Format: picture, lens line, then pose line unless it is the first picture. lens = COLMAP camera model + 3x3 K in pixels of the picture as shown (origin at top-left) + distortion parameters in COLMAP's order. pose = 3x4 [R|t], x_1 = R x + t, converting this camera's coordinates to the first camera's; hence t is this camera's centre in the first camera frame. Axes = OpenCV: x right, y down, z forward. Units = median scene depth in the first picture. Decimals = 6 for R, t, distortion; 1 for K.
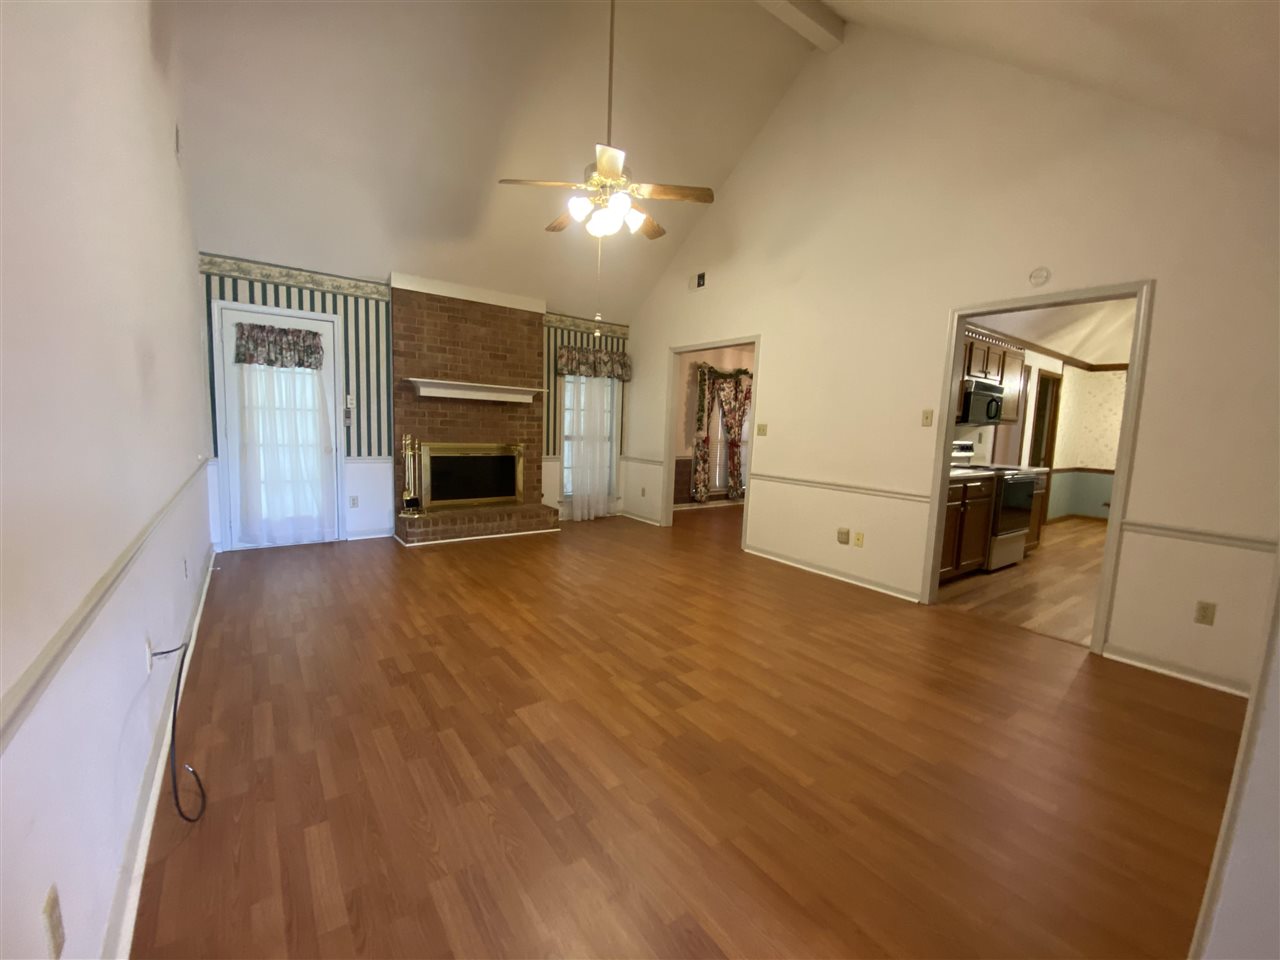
lens RADIAL K [[519.9, 0, 637.1], [0, 519.9, 479.6], [0, 0, 1]] dist [0.027285, -0.025119]
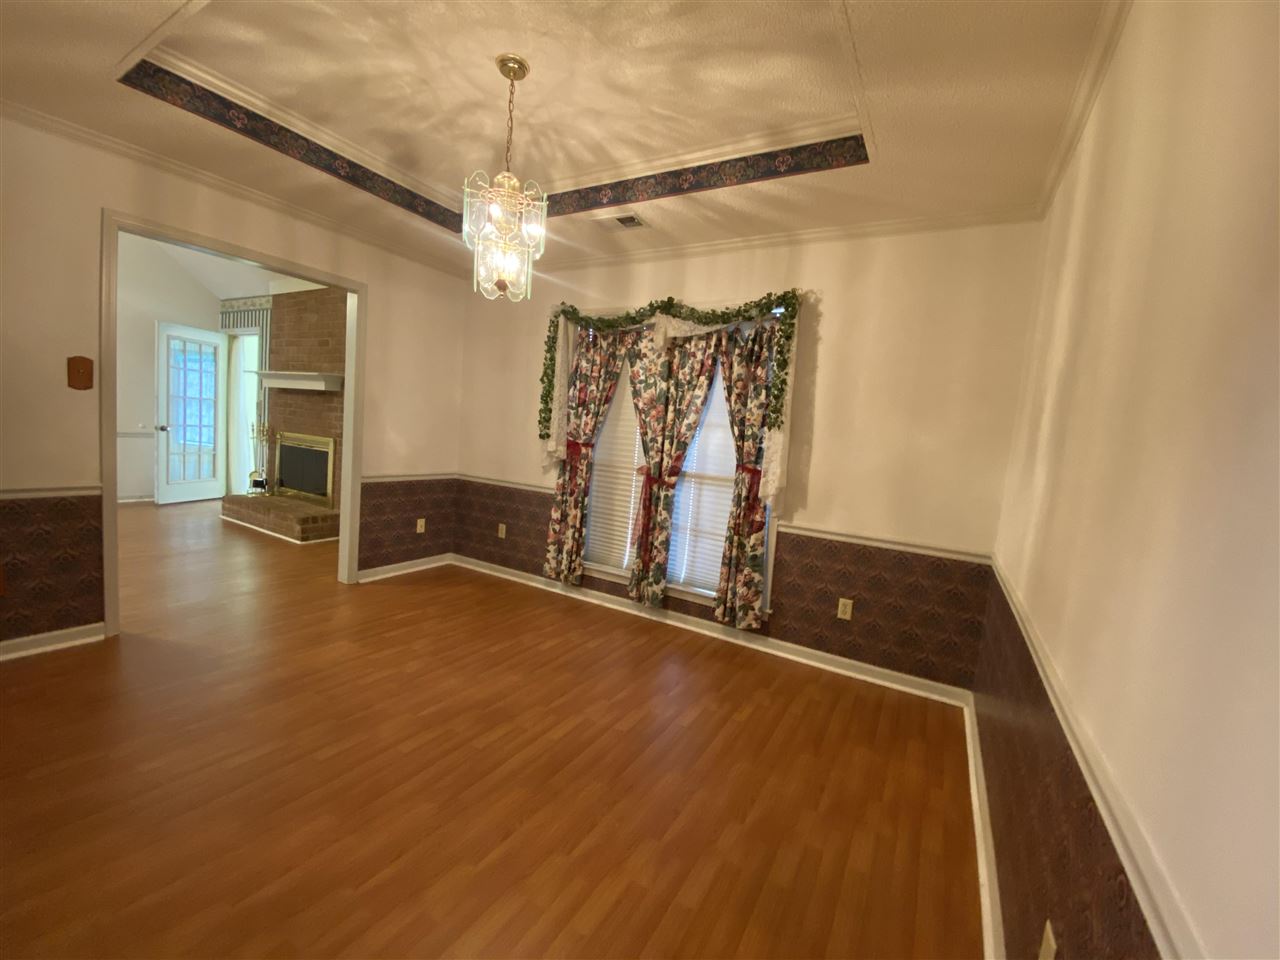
lens RADIAL K [[519.9, 0, 637.1], [0, 519.9, 479.6], [0, 0, 1]] dist [0.027285, -0.025119]
pose [[0.396899, 0.072787, -0.914972, 0.589823], [-0.167362, 0.985878, 0.005828, -0.068676], [0.902475, 0.150818, 0.403476, 0.832807]]
